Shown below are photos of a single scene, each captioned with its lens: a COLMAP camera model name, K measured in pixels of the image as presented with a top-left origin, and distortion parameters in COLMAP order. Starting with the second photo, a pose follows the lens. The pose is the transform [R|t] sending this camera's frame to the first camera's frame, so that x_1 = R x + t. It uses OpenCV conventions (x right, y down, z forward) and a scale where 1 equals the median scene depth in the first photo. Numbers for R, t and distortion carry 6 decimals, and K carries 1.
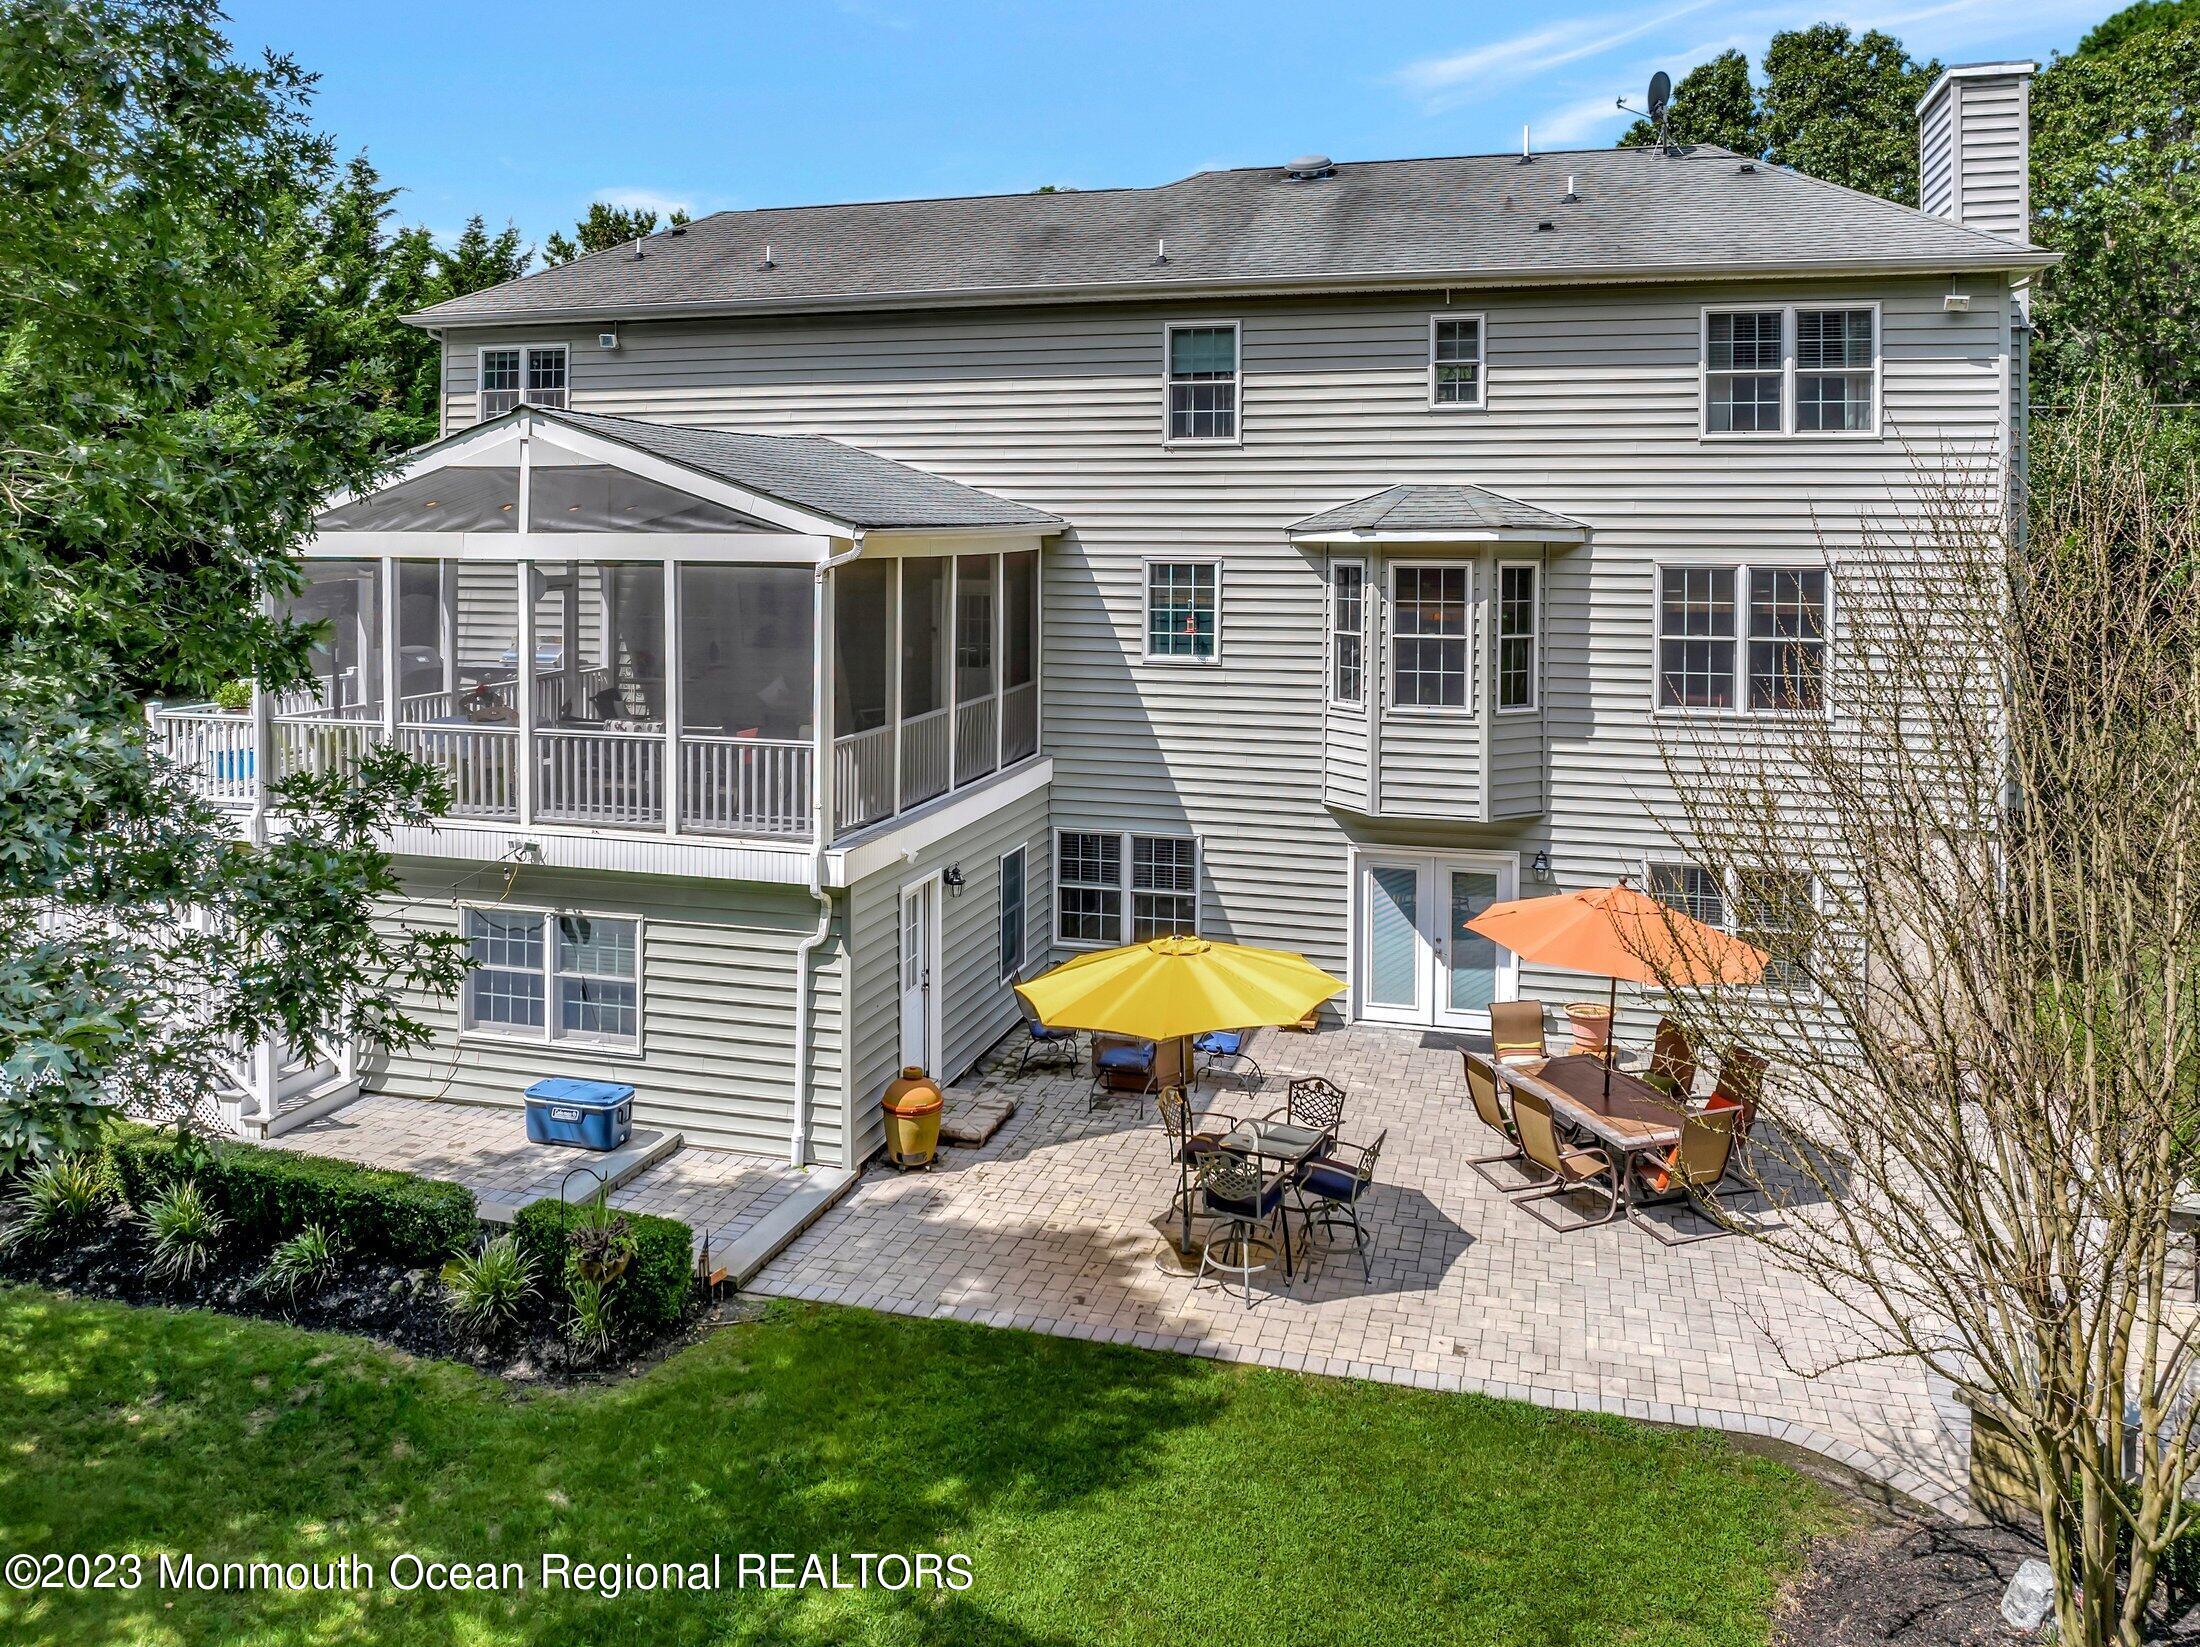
lens RADIAL K [[1693.1, 0, 1100.3], [0, 1693.1, 550.8], [0, 0, 1]] dist [-0.005862, -0.004627]
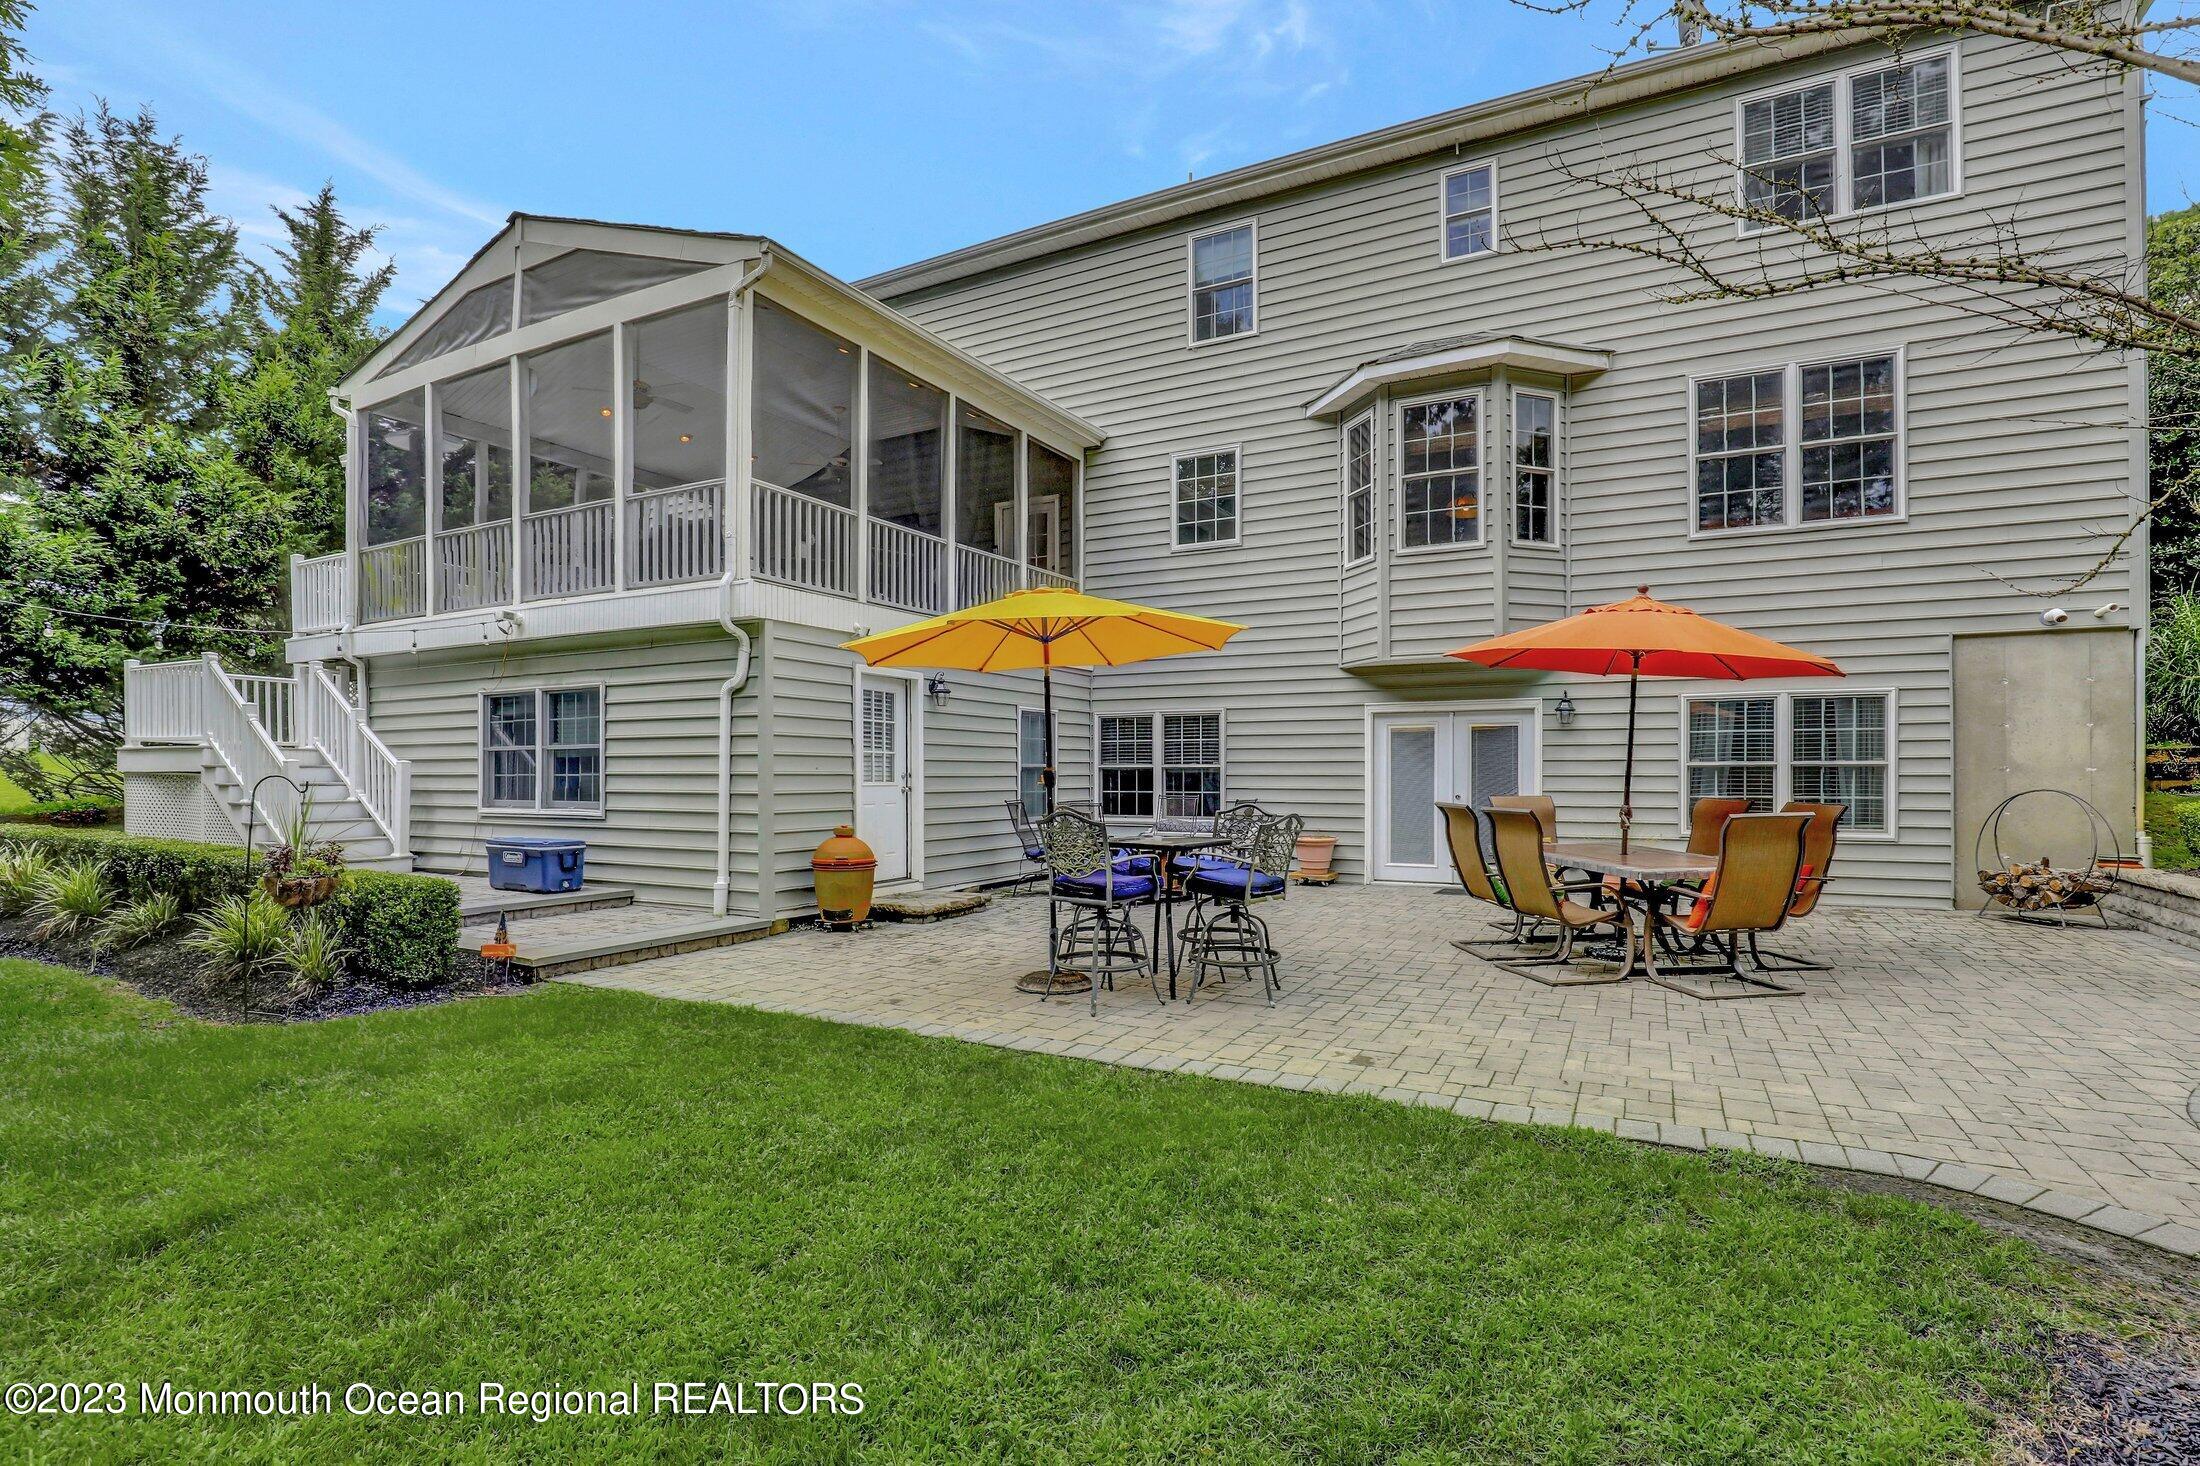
lens RADIAL K [[1068.9, 0, 1076.2], [0, 1068.9, 779.3], [0, 0, 1]] dist [-0.032359, 0.004681]
pose [[0.975650, -0.005743, -0.219259, 0.122803], [0.005261, 0.999982, -0.002784, 0.228181], [0.219271, 0.001562, 0.975663, 0.354914]]
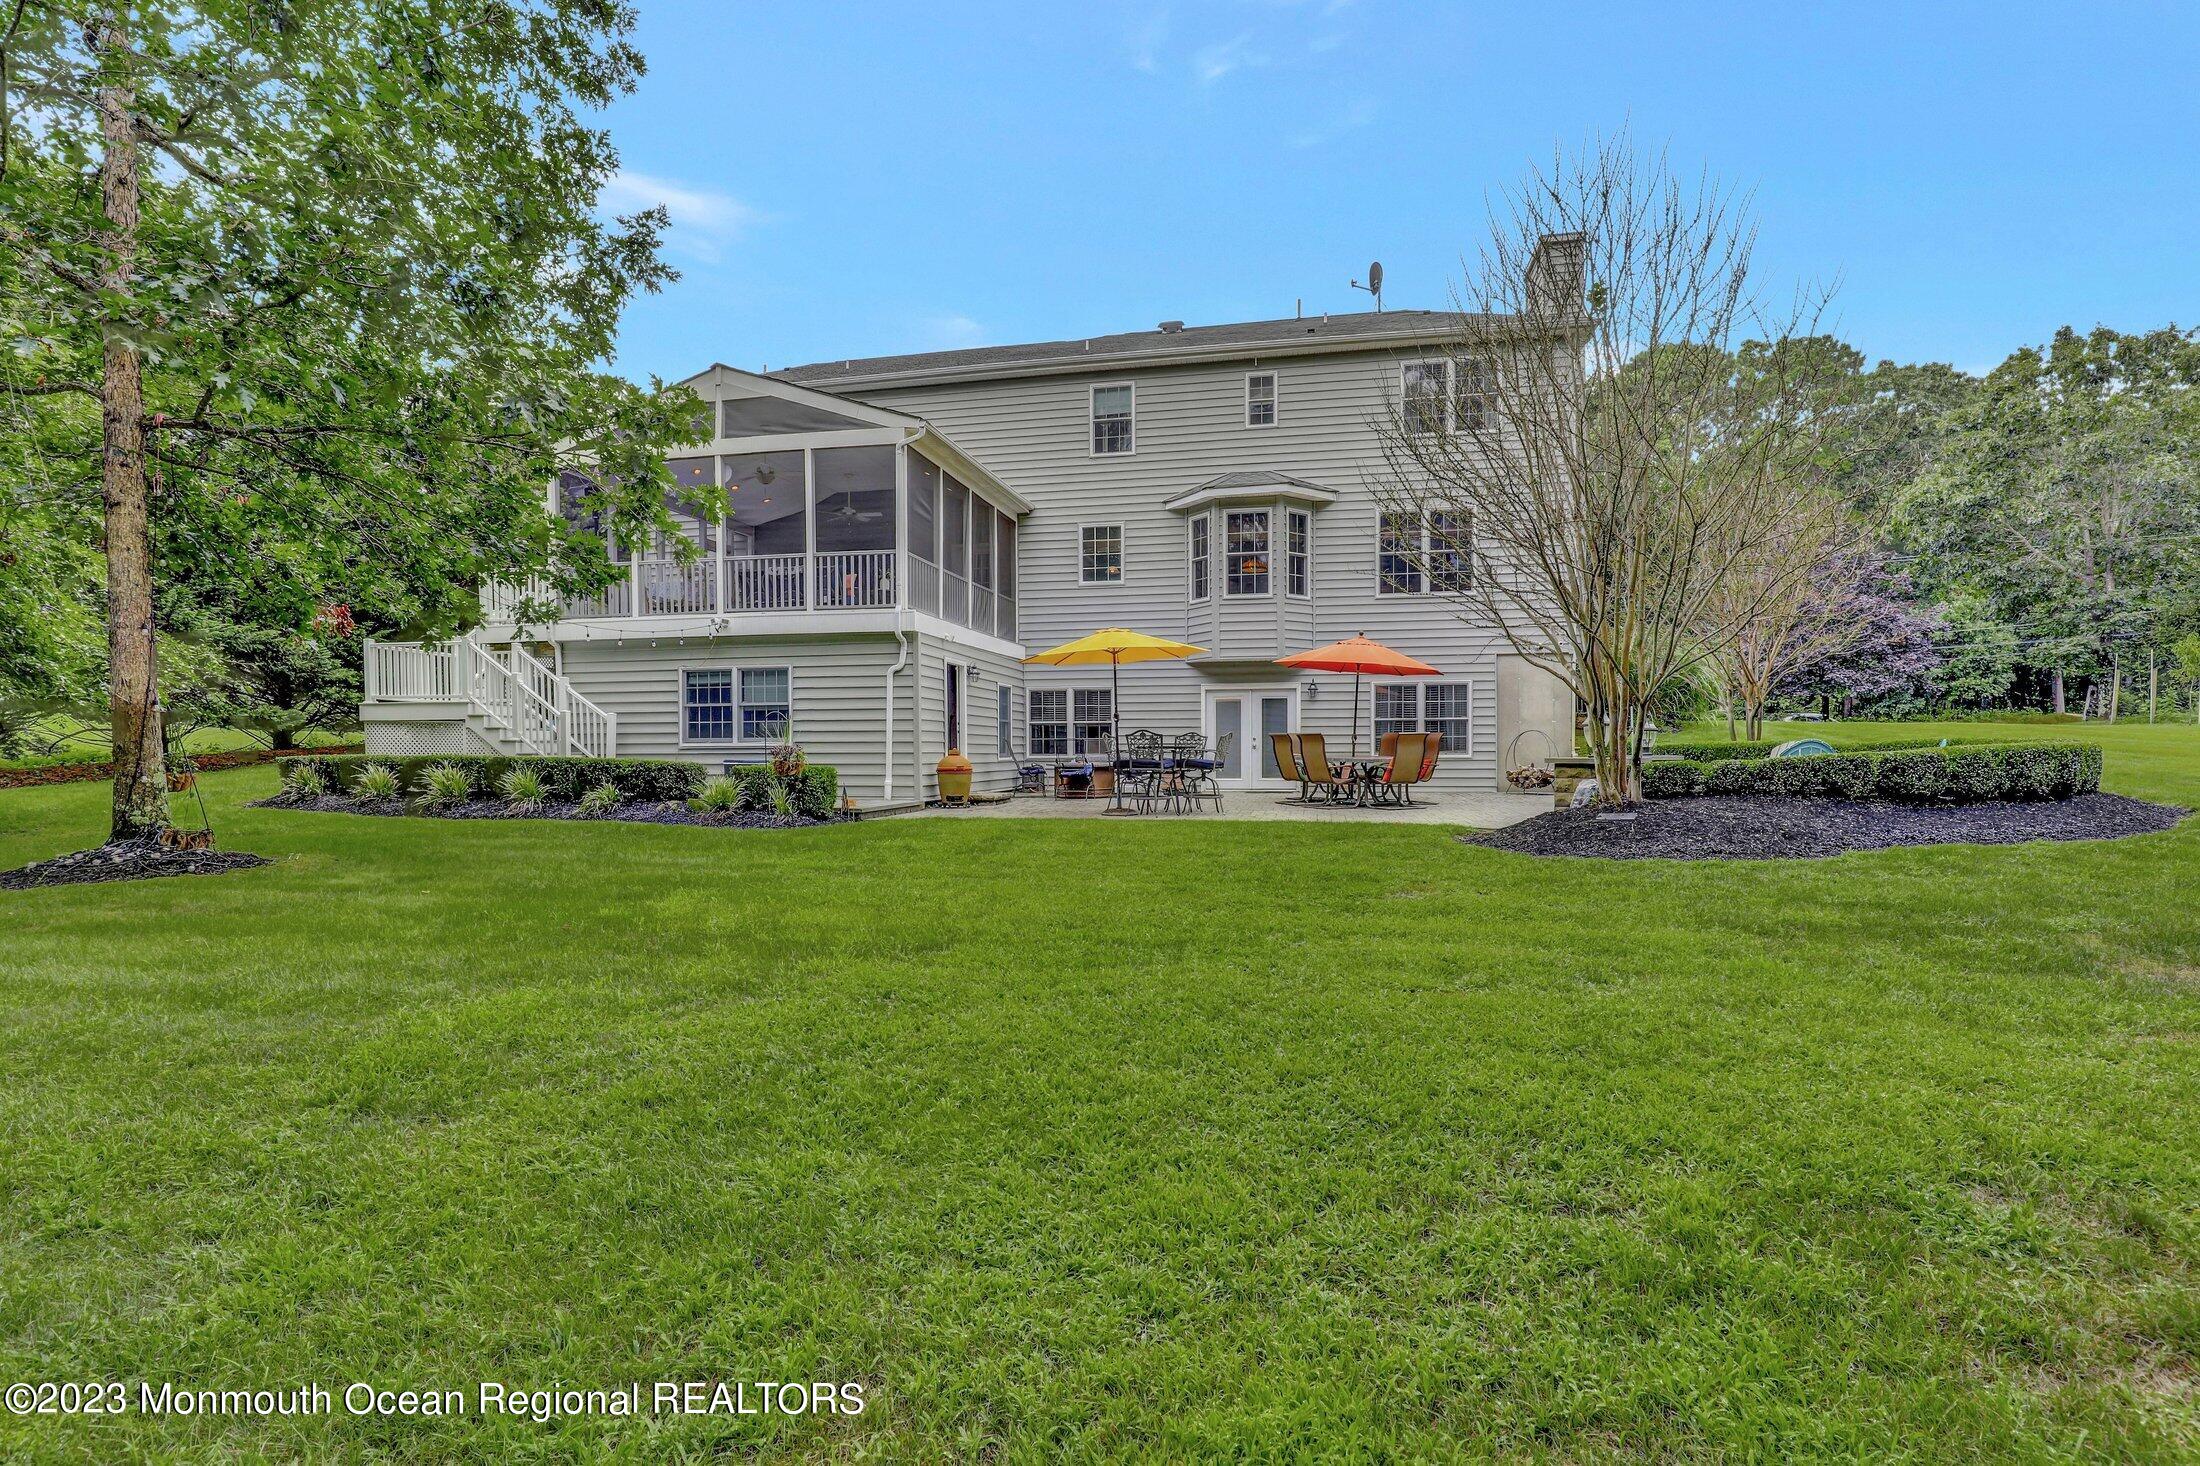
lens RADIAL K [[1068.9, 0, 1102.2], [0, 1068.9, 769.1], [0, 0, 1]] dist [-0.032359, 0.004681]
pose [[0.997229, -0.011084, 0.073565, -0.034485], [0.010301, 0.999886, 0.011010, 0.255666], [-0.073679, -0.010221, 0.997230, -0.068482]]
